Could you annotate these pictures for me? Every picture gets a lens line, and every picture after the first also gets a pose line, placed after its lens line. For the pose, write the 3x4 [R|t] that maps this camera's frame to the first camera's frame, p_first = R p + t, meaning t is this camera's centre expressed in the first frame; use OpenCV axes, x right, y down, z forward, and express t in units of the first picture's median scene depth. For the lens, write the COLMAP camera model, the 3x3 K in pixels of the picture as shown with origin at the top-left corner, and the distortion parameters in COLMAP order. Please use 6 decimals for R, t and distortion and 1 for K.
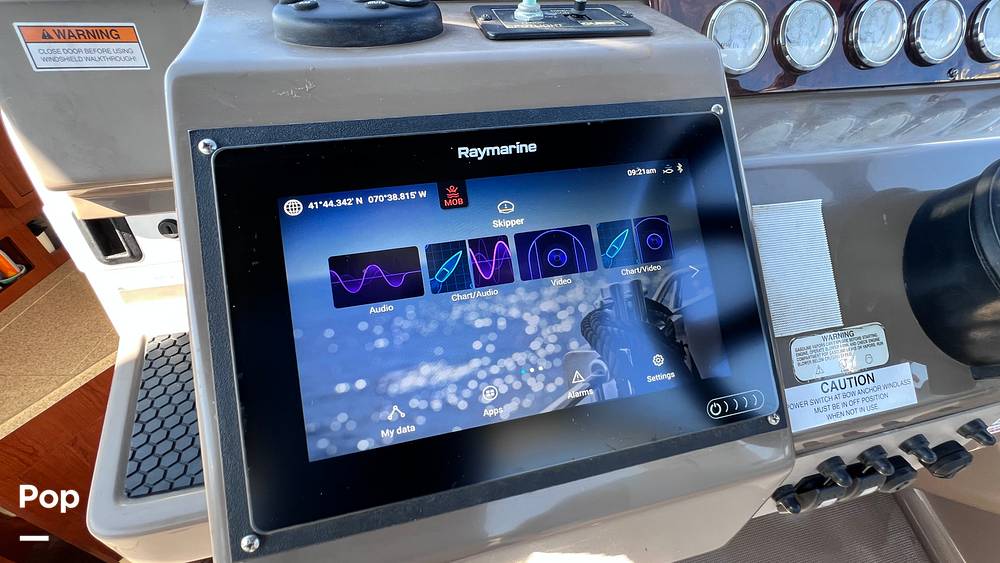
lens RADIAL K [[400.4, 0, 500.0], [0, 400.4, 281.5], [0, 0, 1]] dist [-0.000349, 0.000216]
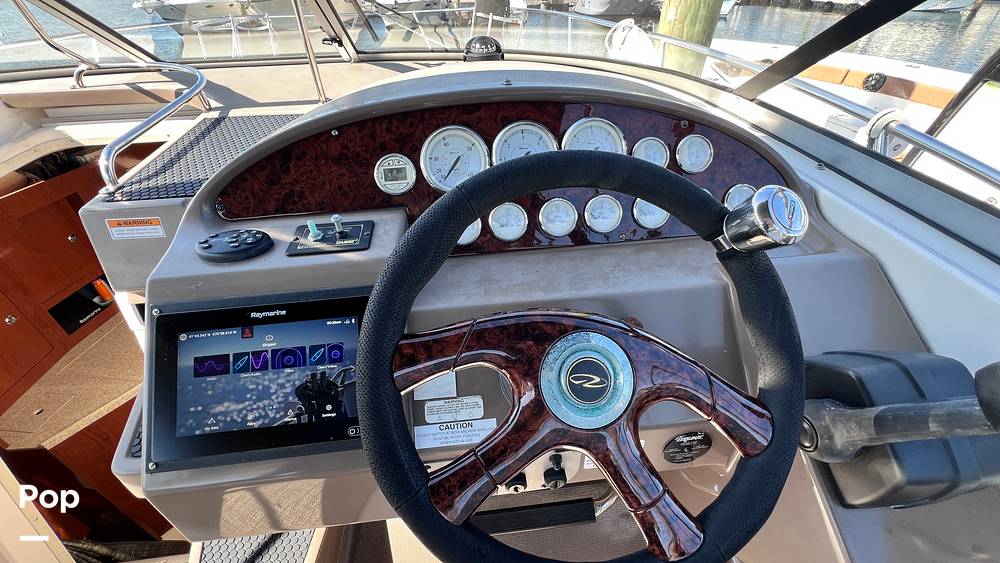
lens RADIAL K [[406.0, 0, 504.9], [0, 406.0, 283.8], [0, 0, 1]] dist [-0.000206, 0.000027]
pose [[0.992062, 0.039975, -0.119228, 1.737430], [-0.046926, 0.997323, -0.056073, -0.450482], [0.116668, 0.061222, 0.991282, -1.298823]]
